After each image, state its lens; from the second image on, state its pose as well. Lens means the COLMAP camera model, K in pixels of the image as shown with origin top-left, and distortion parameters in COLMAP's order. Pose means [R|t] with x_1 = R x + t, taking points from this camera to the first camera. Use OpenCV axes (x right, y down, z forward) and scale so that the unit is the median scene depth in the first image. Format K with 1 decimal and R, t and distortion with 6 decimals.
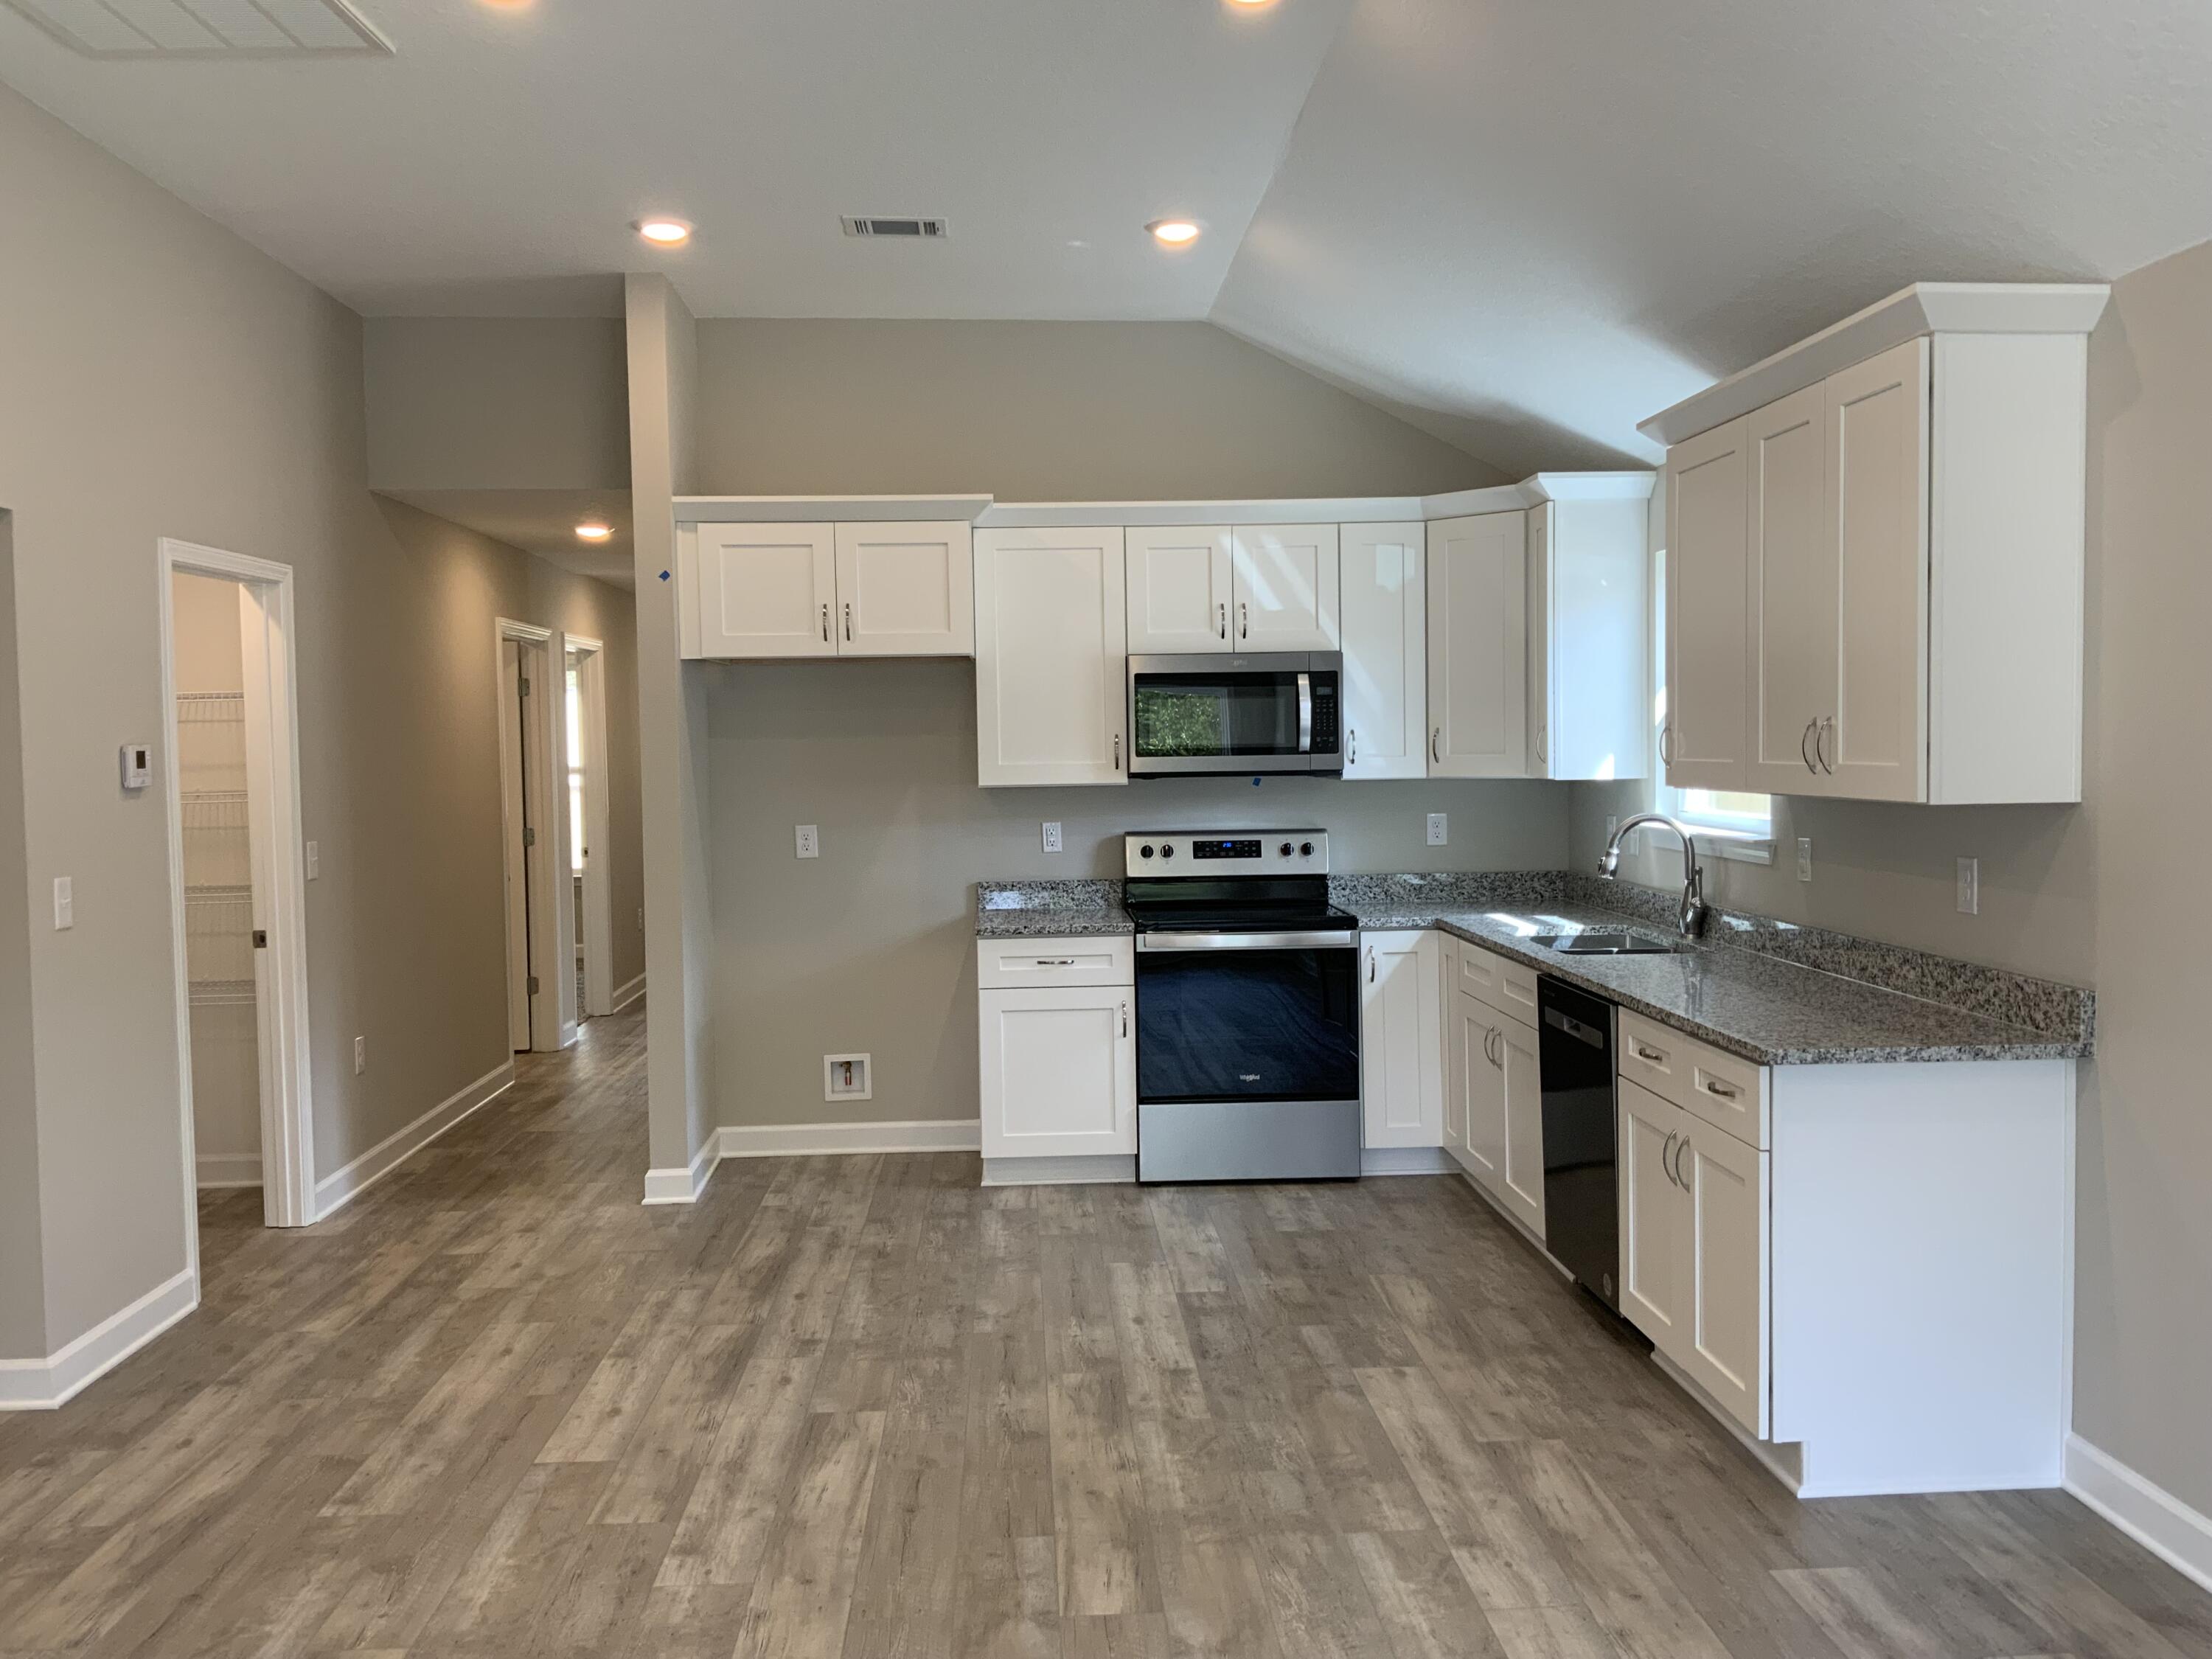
lens RADIAL K [[1826.1, 0, 1106.0], [0, 1826.1, 829.5], [0, 0, 1]] dist [0.043882, -0.092363]
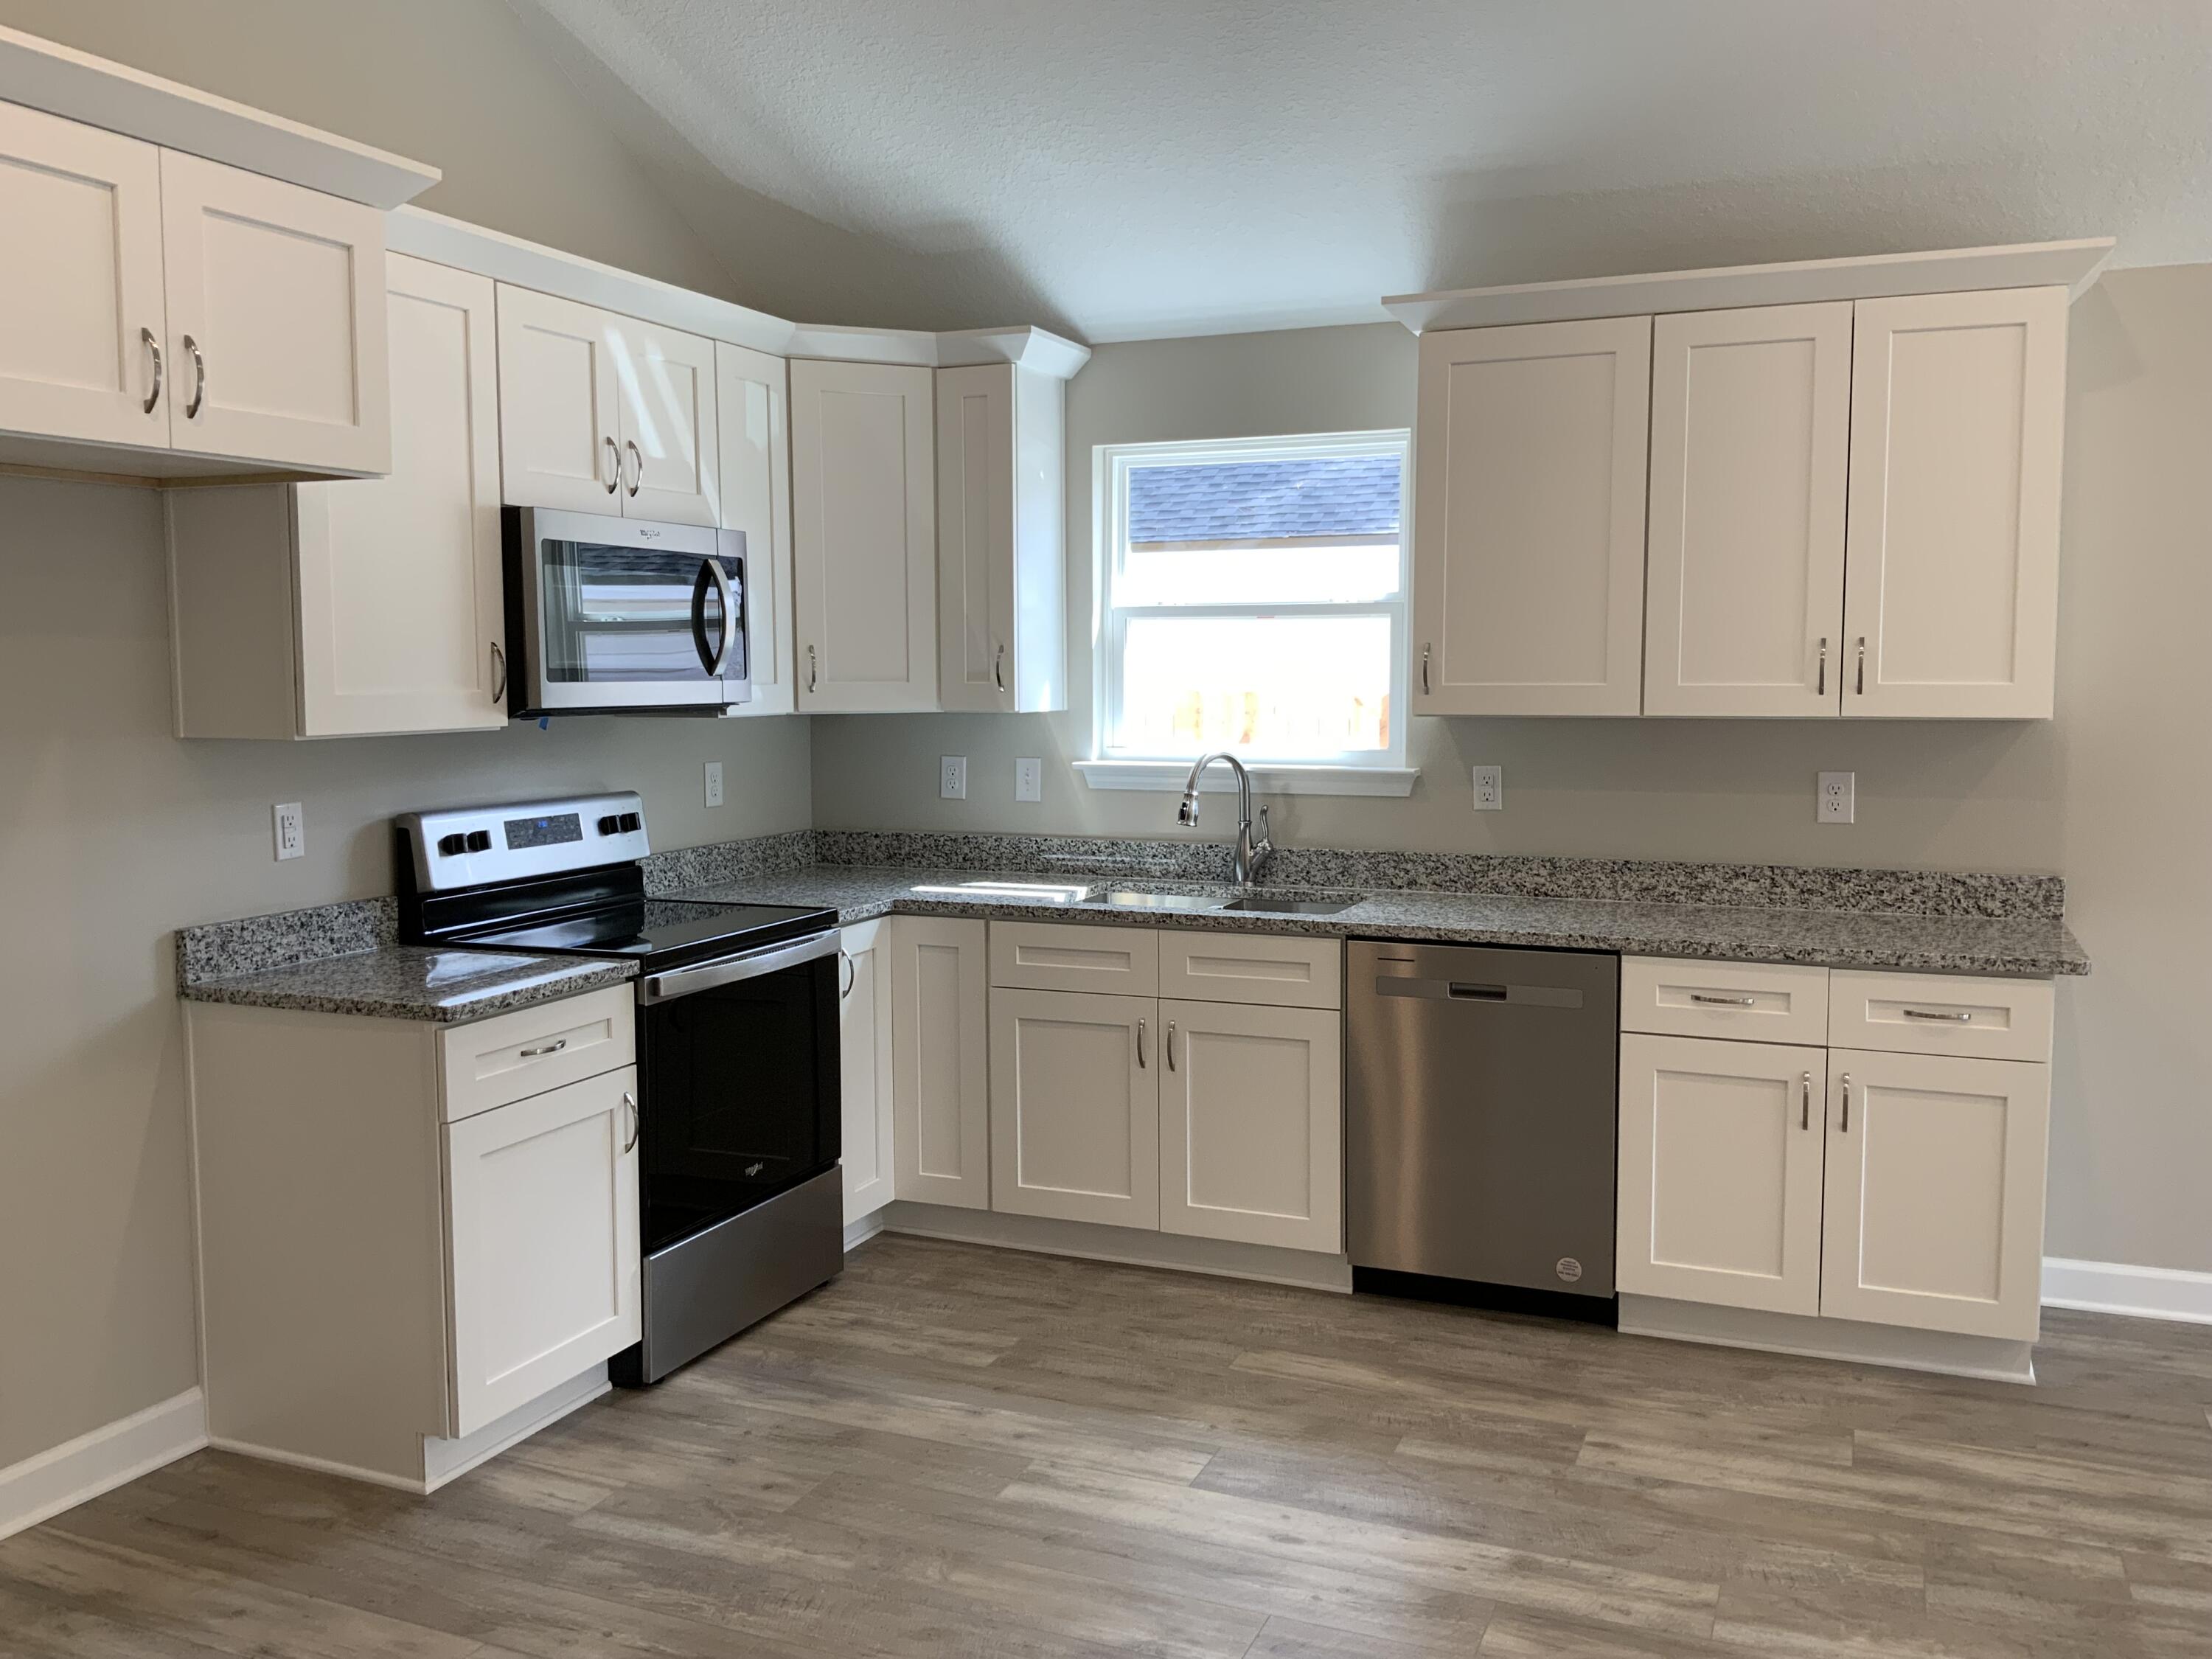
lens RADIAL K [[1826.1, 0, 1106.0], [0, 1826.1, 829.5], [0, 0, 1]] dist [0.043882, -0.092363]
pose [[0.431658, -0.068140, 0.899460, -0.528123], [0.039652, 0.997612, 0.056546, -0.022293], [-0.901166, 0.011256, 0.433329, 0.697969]]
